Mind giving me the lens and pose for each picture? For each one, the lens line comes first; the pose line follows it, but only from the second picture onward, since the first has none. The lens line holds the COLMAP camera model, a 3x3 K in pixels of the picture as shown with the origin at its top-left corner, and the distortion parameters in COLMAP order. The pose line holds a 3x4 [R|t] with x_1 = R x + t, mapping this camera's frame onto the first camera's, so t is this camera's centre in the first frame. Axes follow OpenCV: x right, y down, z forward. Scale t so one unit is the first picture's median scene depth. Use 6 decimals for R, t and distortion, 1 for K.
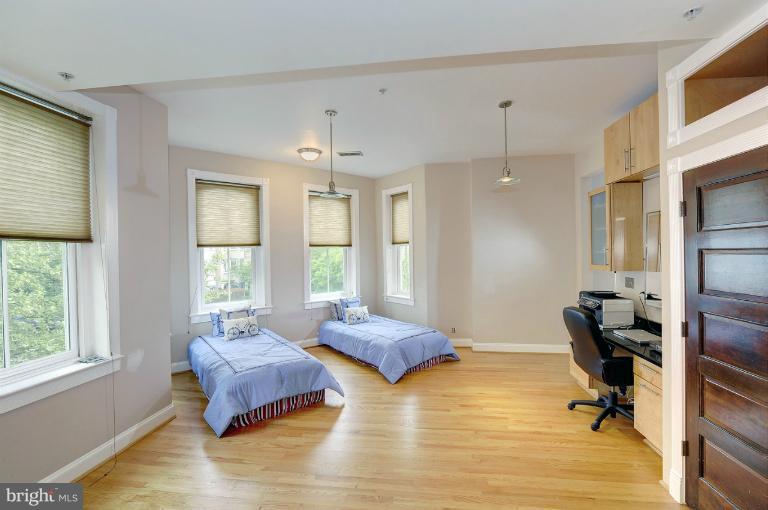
lens RADIAL K [[339.7, 0, 384.6], [0, 339.7, 253.8], [0, 0, 1]] dist [-0.017085, -0.000114]
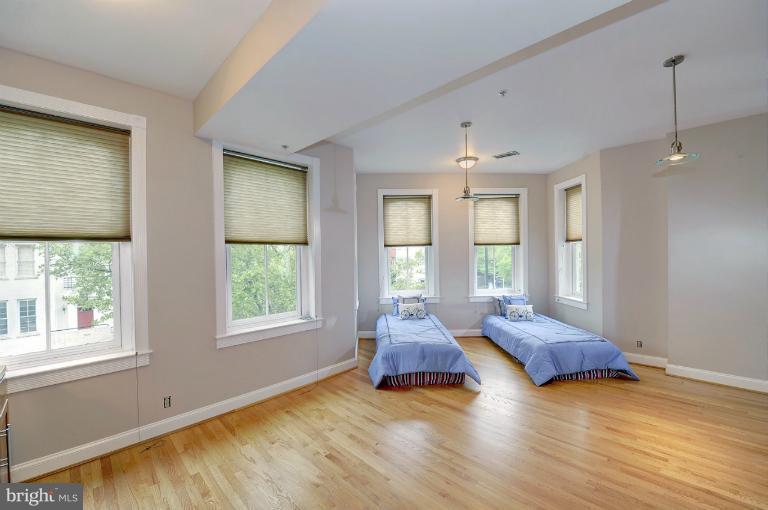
lens RADIAL K [[311.9, 0, 383.5], [0, 311.9, 255.3], [0, 0, 1]] dist [-0.018110, -0.001498]
pose [[0.794252, 0.007440, -0.607543, 0.211187], [-0.000493, 0.999933, 0.011602, -0.001827], [0.607589, -0.008915, 0.794202, 0.026652]]
